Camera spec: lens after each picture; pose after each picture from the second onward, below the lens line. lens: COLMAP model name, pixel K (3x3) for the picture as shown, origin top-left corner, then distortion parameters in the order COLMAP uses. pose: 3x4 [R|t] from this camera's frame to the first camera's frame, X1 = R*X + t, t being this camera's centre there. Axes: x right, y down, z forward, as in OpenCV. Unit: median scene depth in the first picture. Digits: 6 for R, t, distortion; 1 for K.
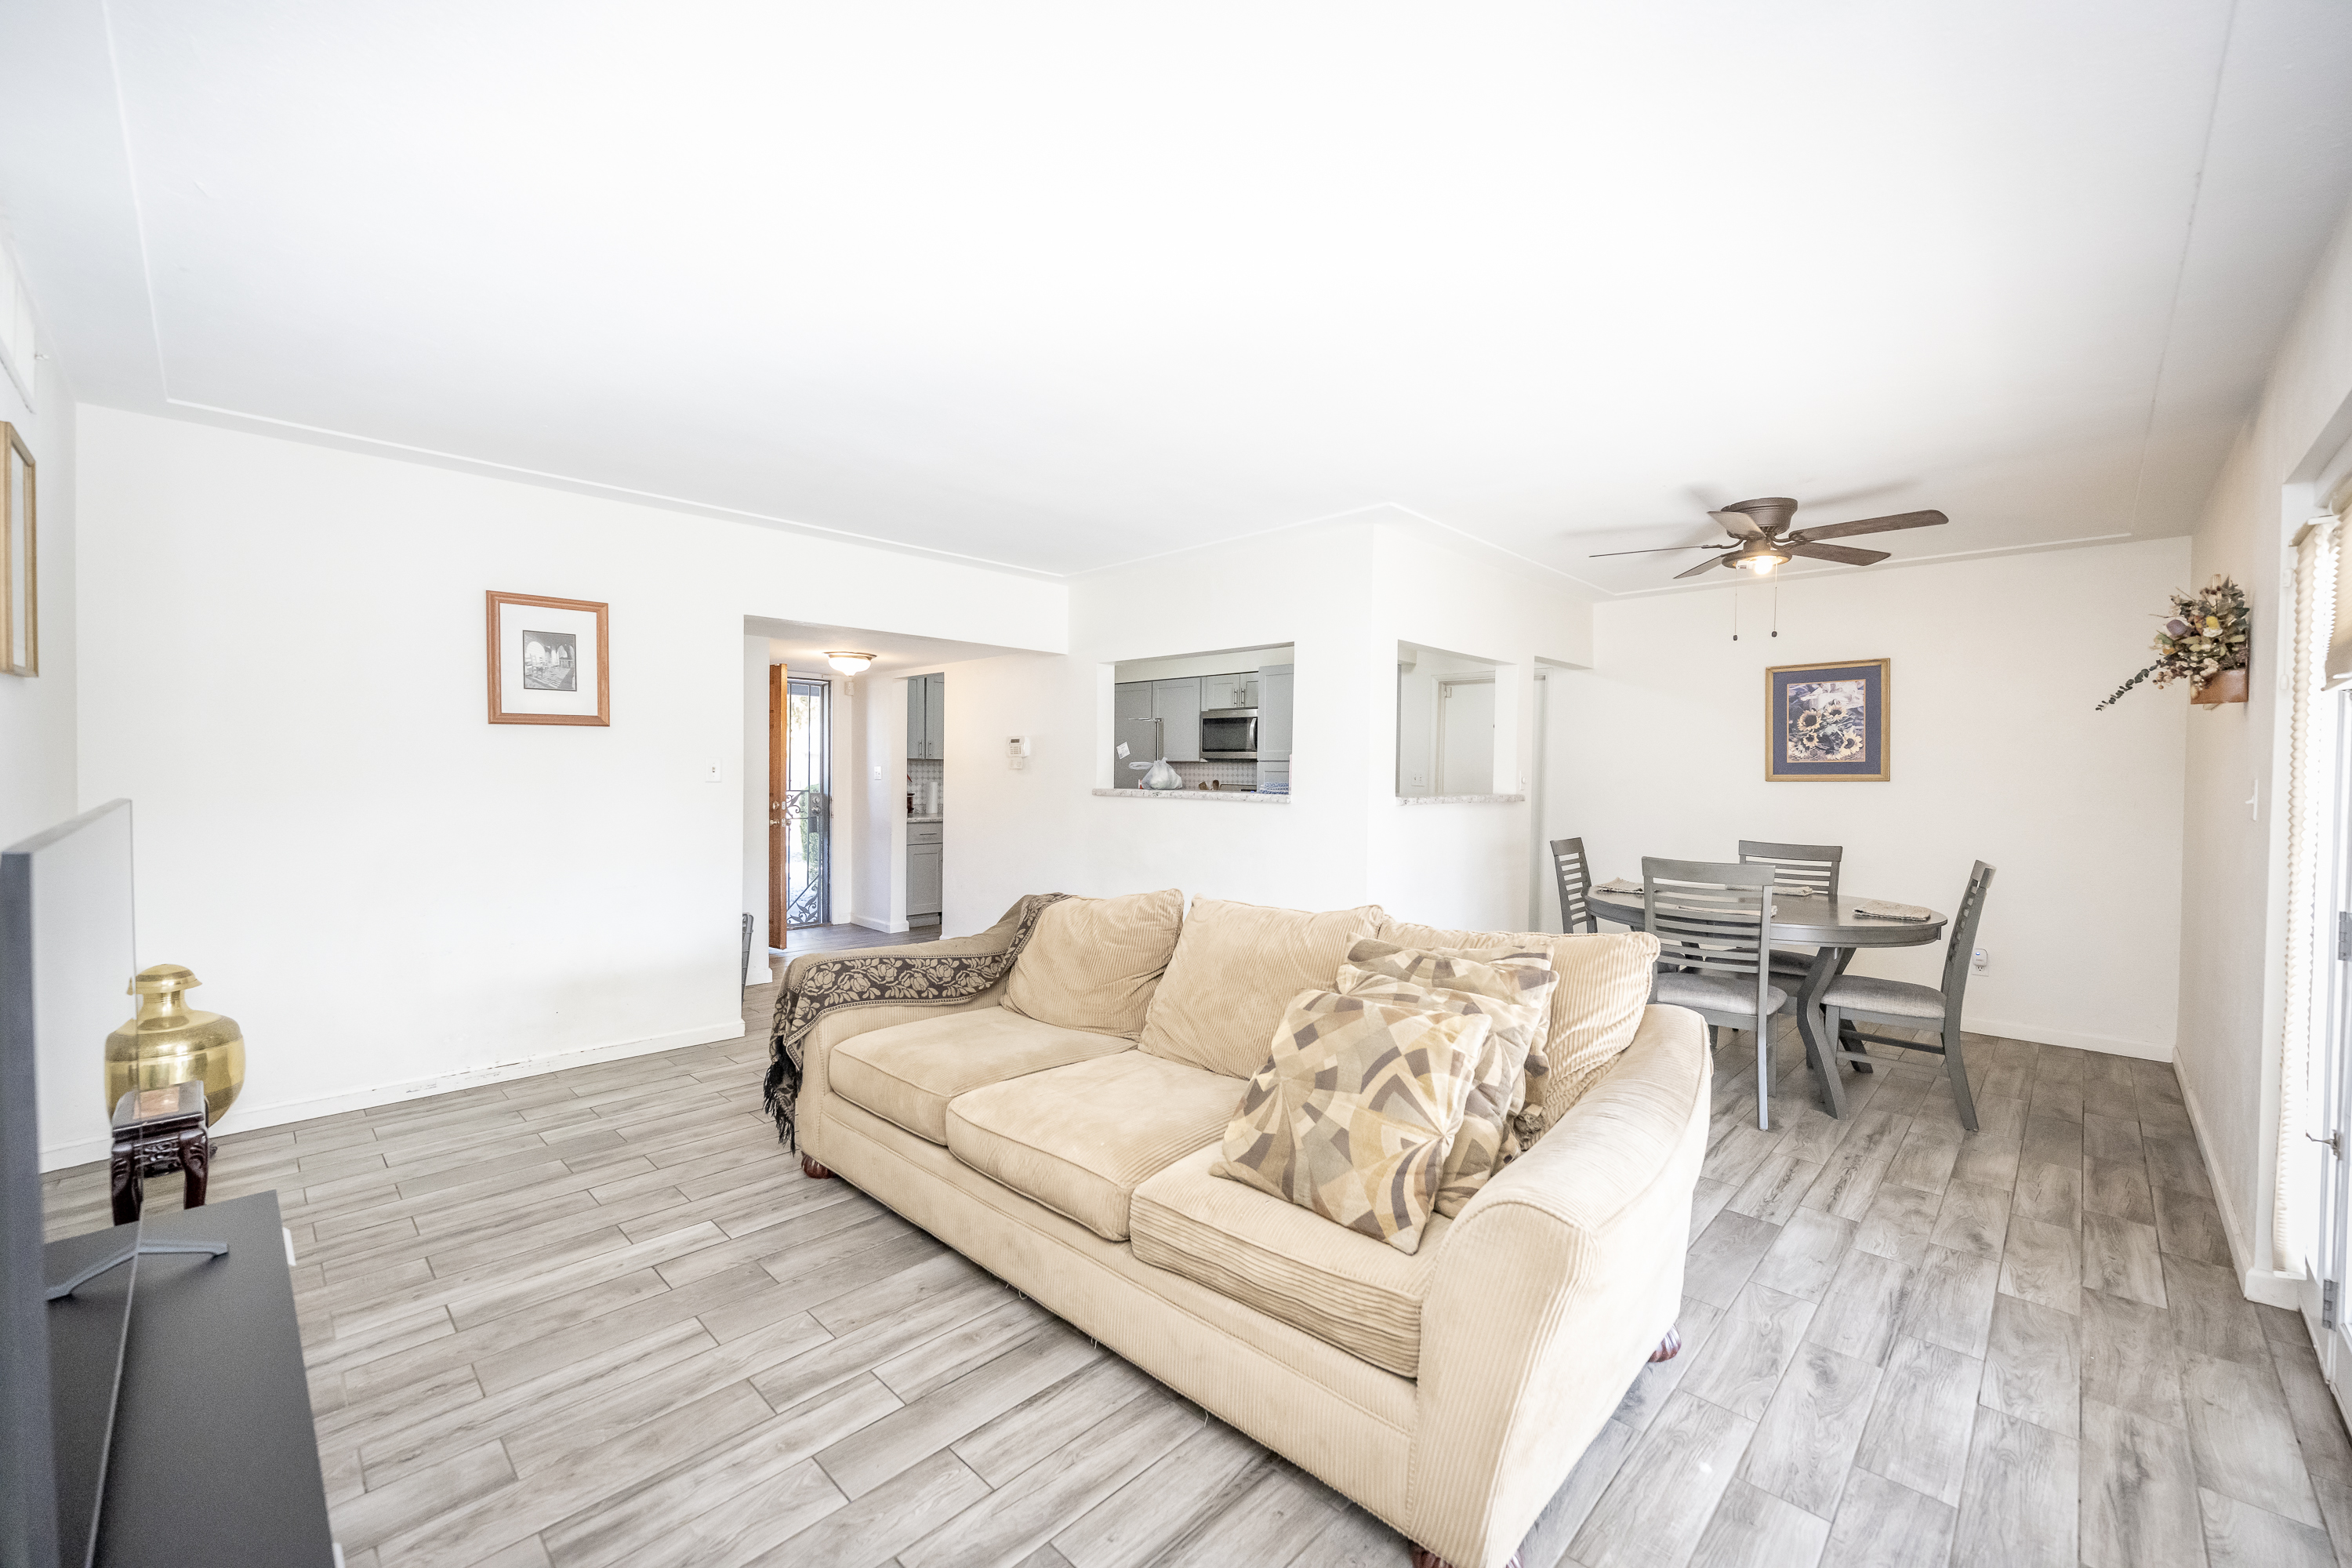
lens RADIAL K [[935.2, 0, 1169.4], [0, 935.2, 779.0], [0, 0, 1]] dist [-0.001421, 0.000178]
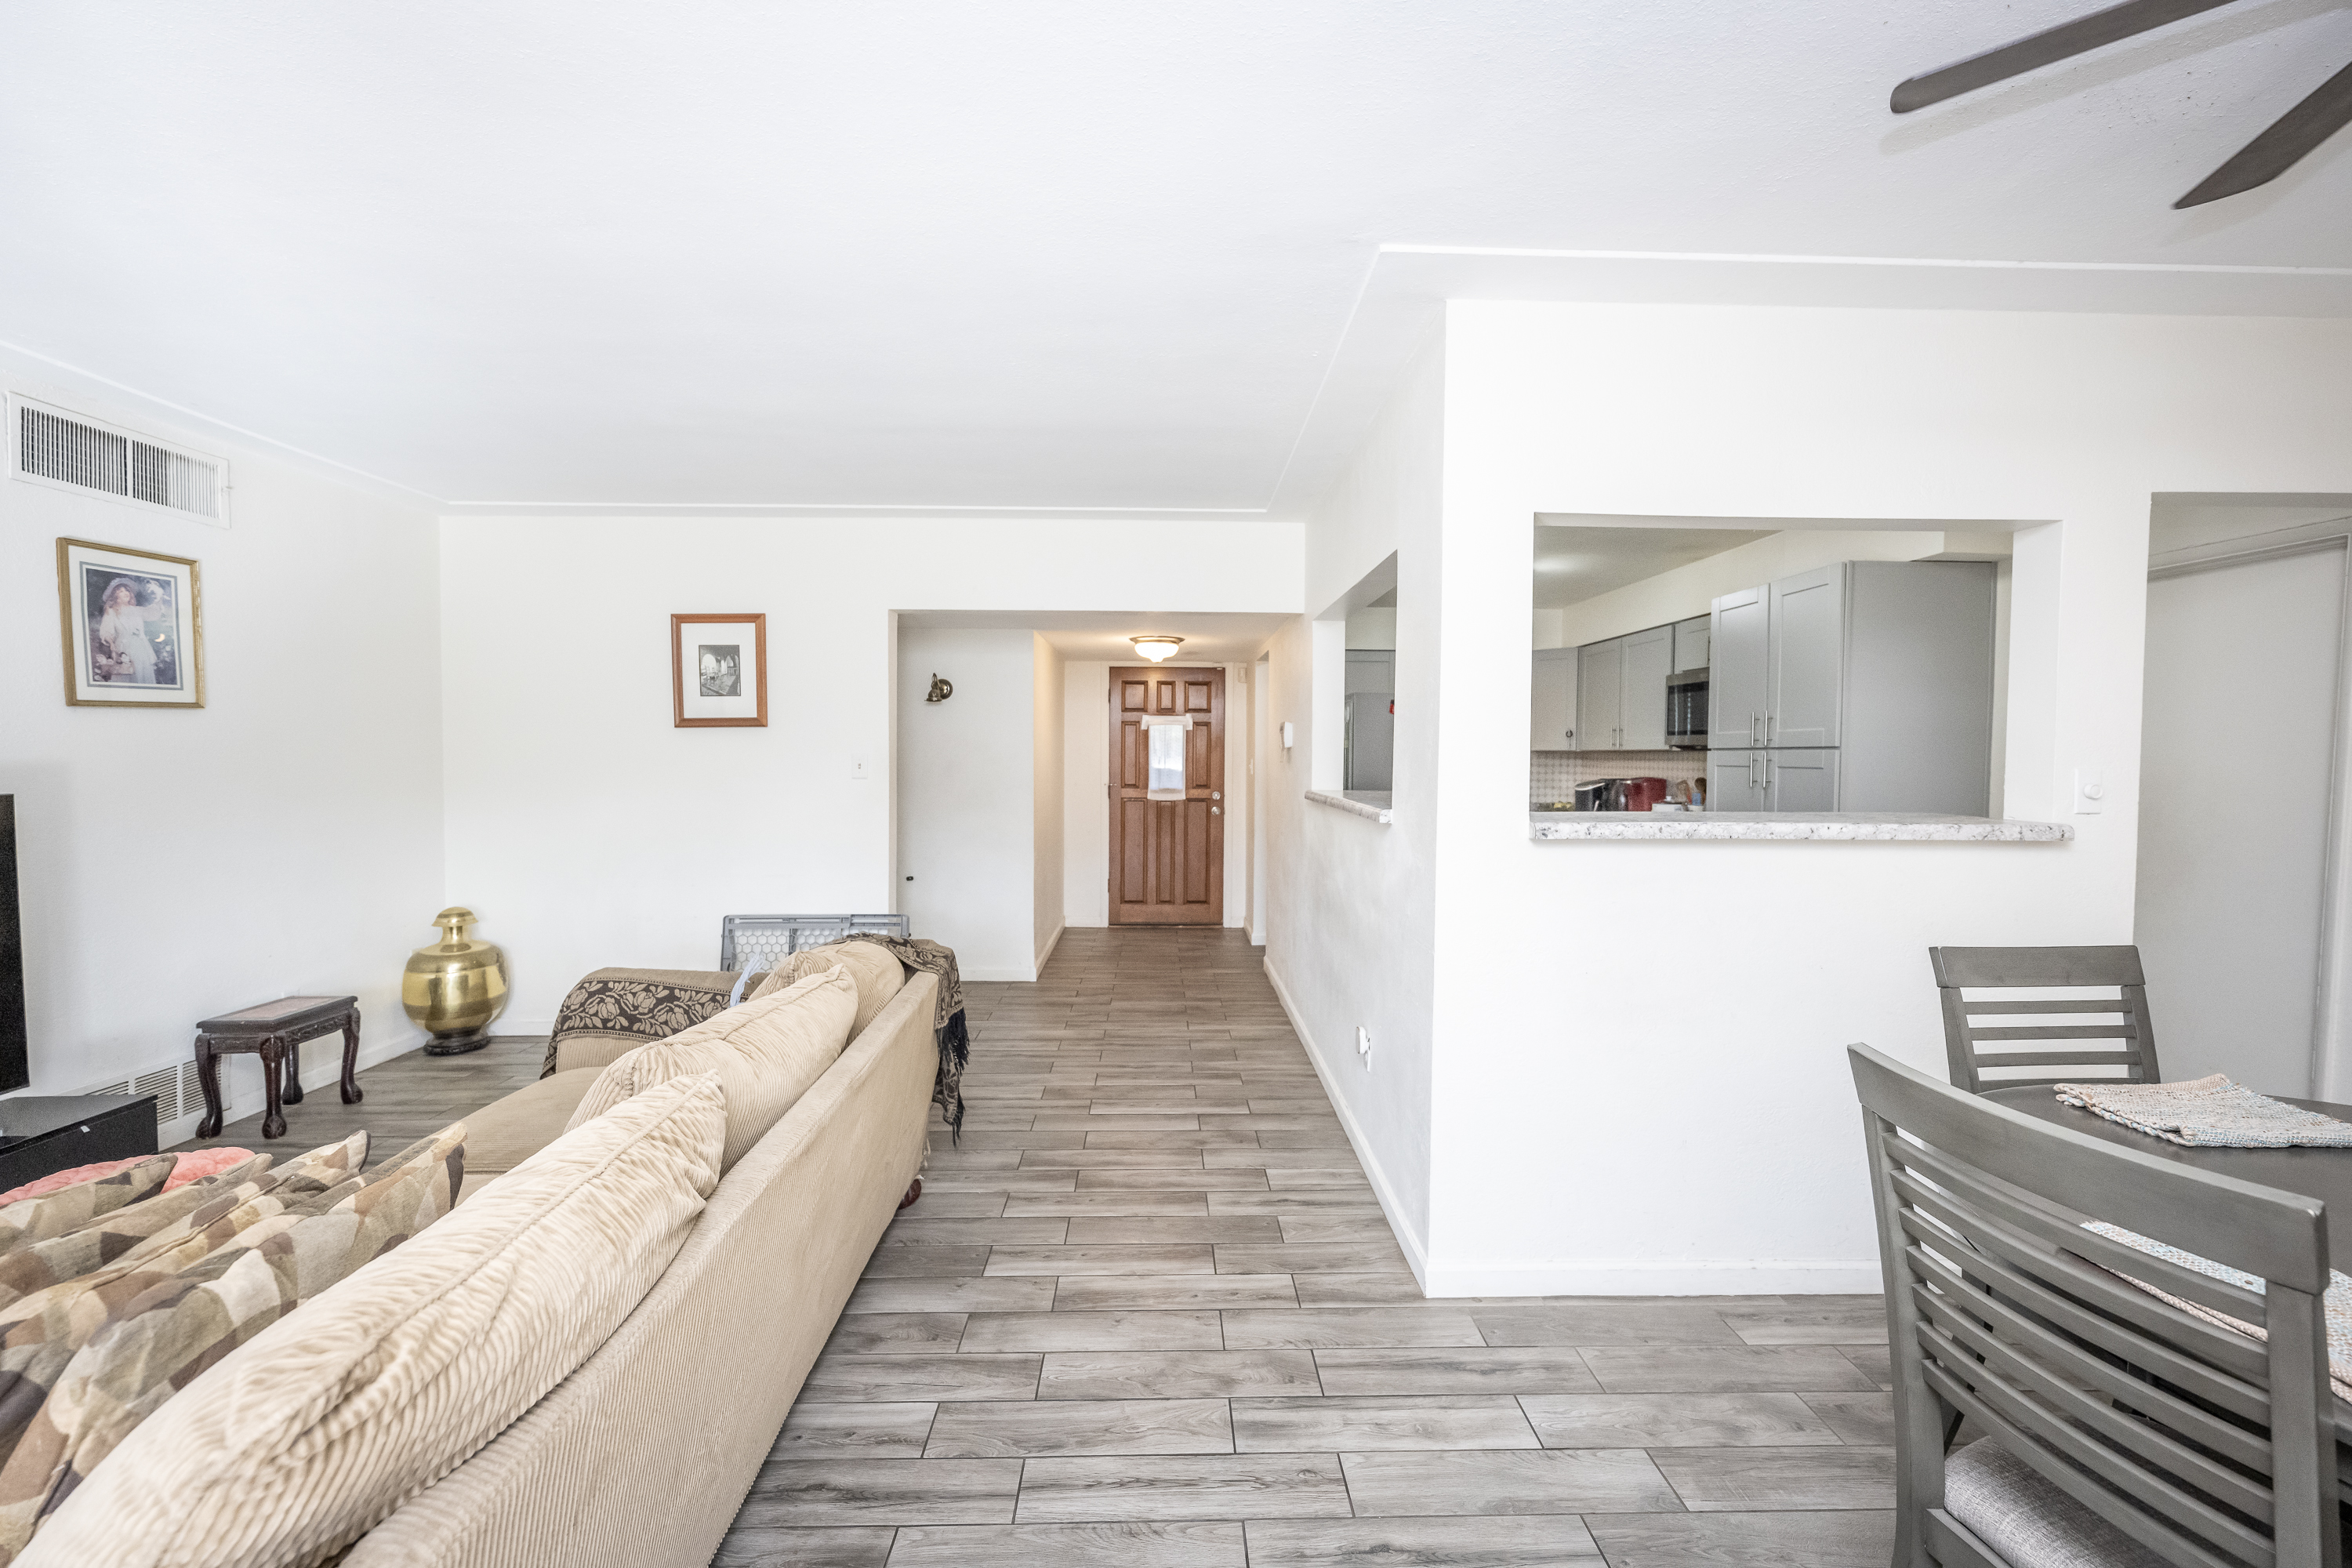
lens RADIAL K [[935.2, 0, 1183.1], [0, 935.2, 783.1], [0, 0, 1]] dist [-0.001421, 0.000178]
pose [[0.719015, 0.014592, -0.694841, 0.540431], [-0.003252, 0.999839, 0.017631, -0.012155], [0.694987, -0.010418, 0.718947, 0.586877]]
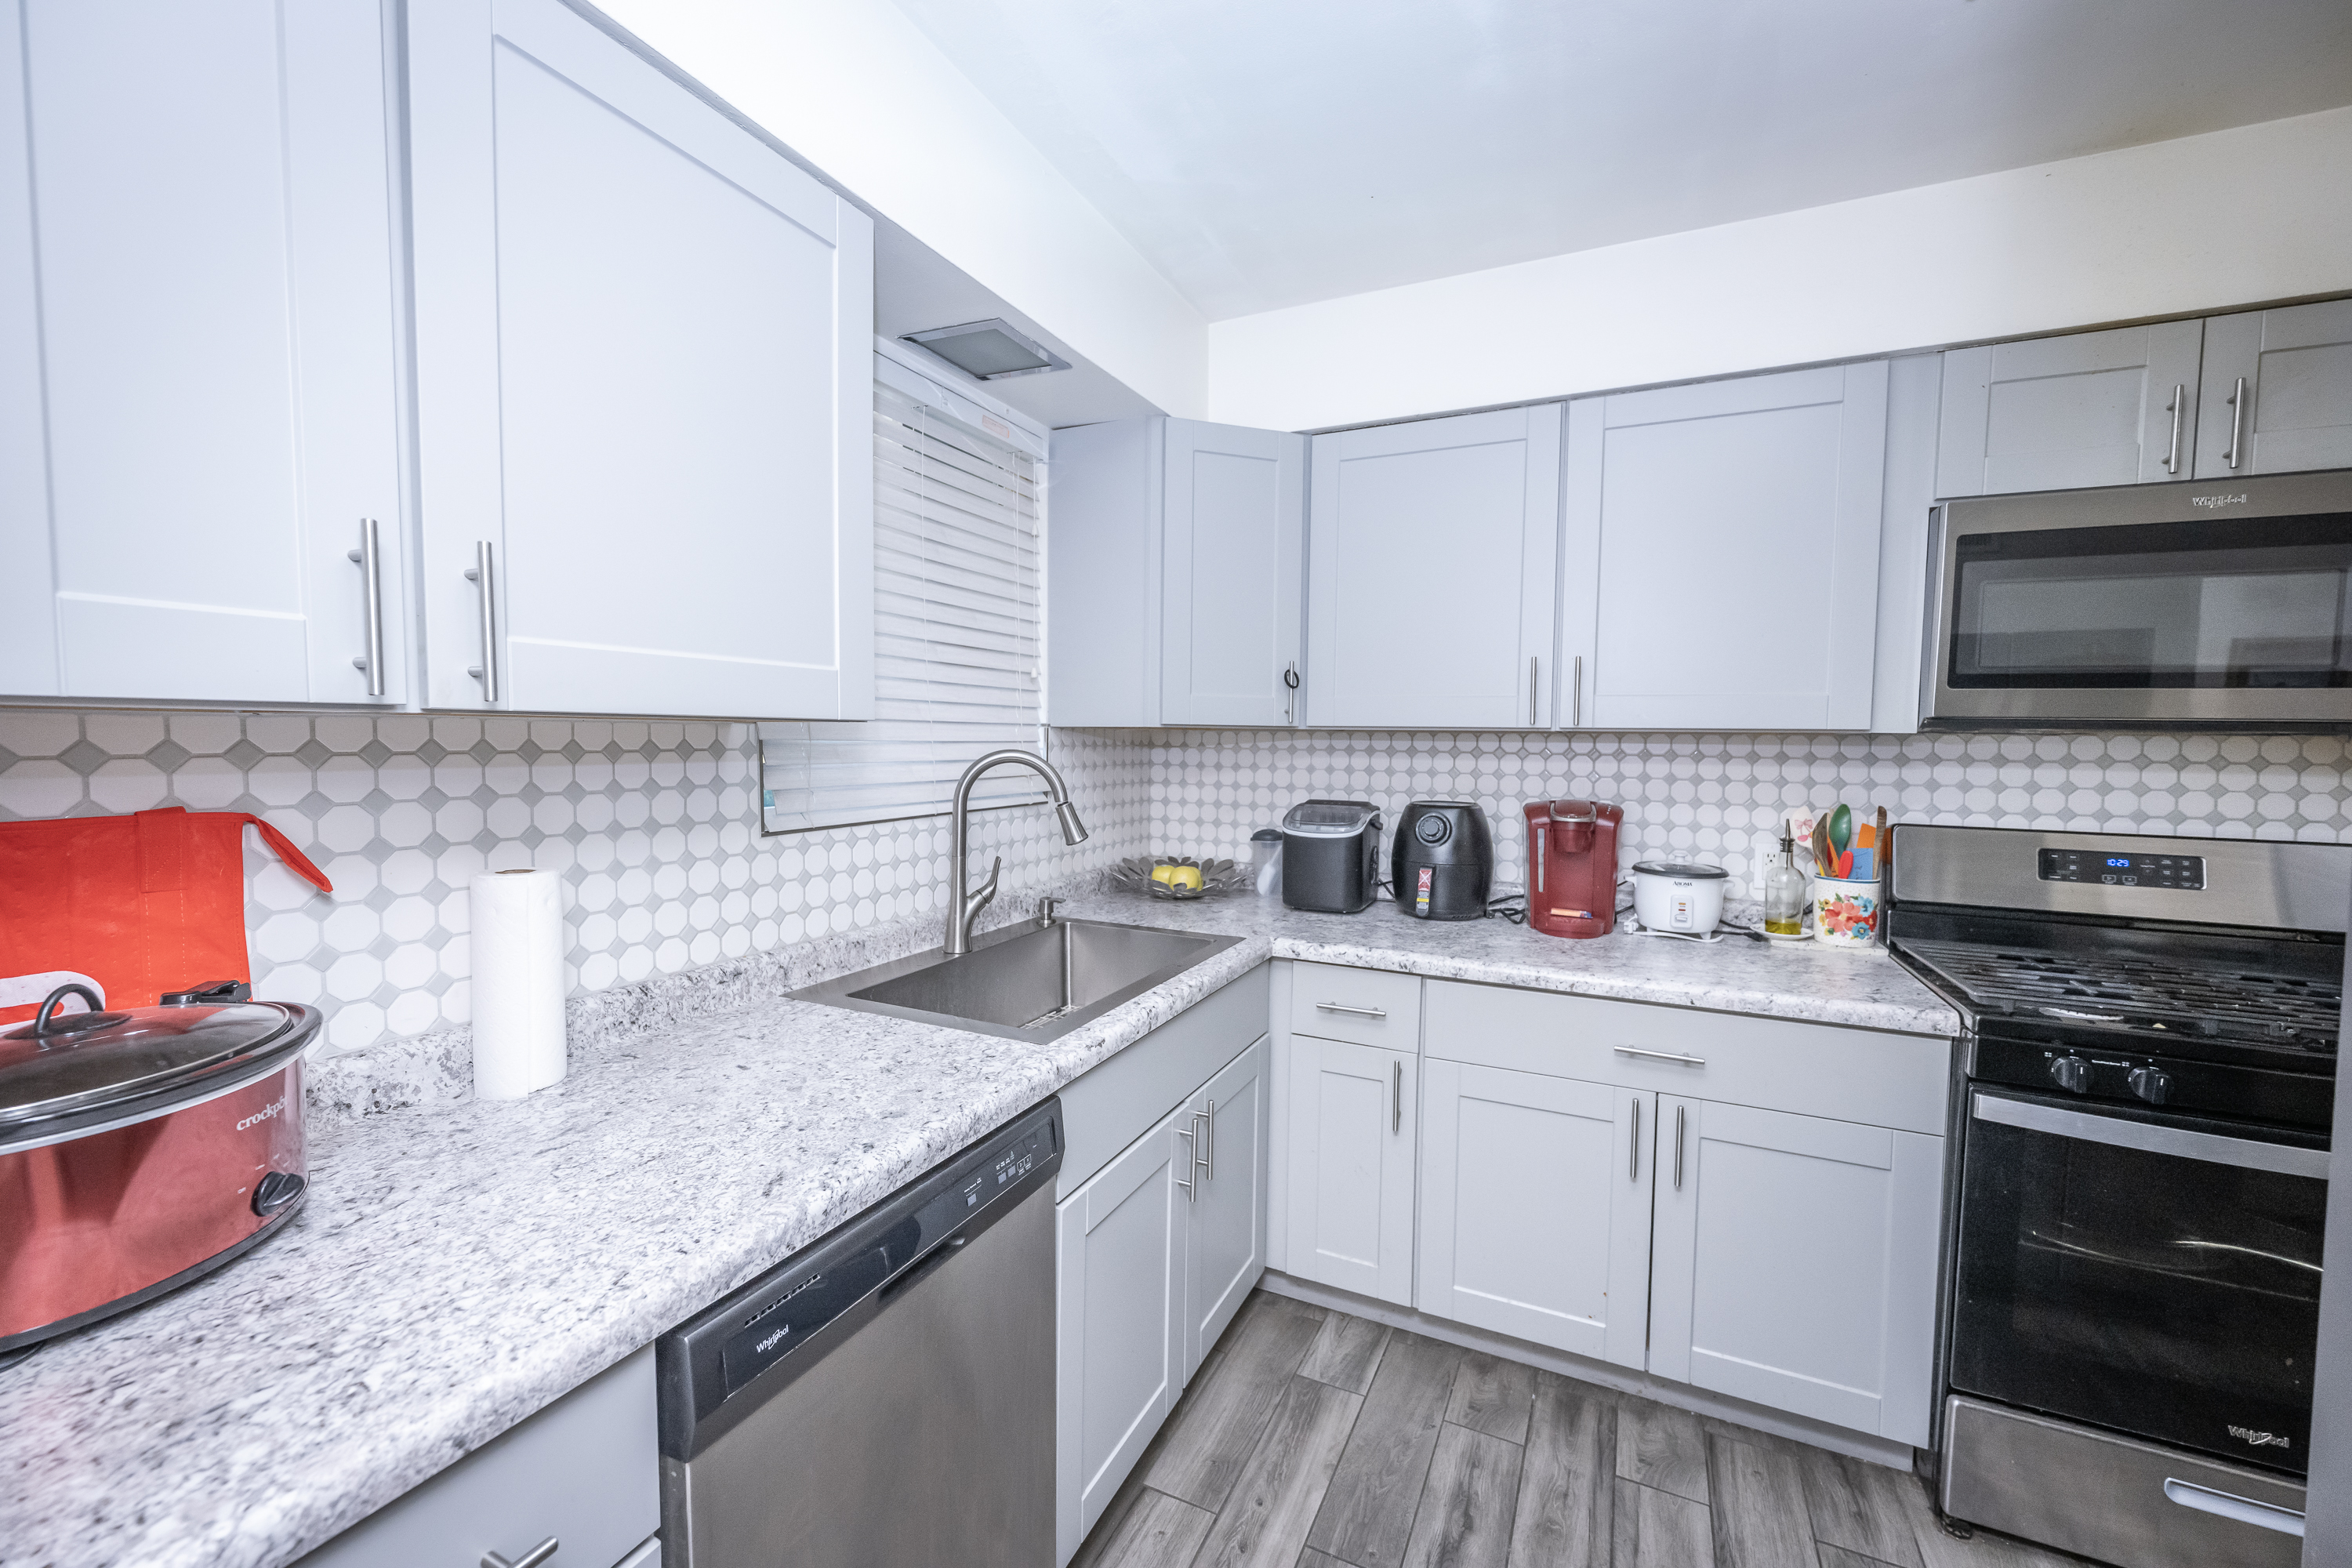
lens RADIAL K [[935.2, 0, 1178.2], [0, 935.2, 785.9], [0, 0, 1]] dist [-0.001421, 0.000178]
pose [[0.946647, -0.016511, 0.321850, -0.441944], [-0.000212, 0.998655, 0.051854, -0.037233], [-0.322273, -0.049156, 0.945370, 1.811125]]
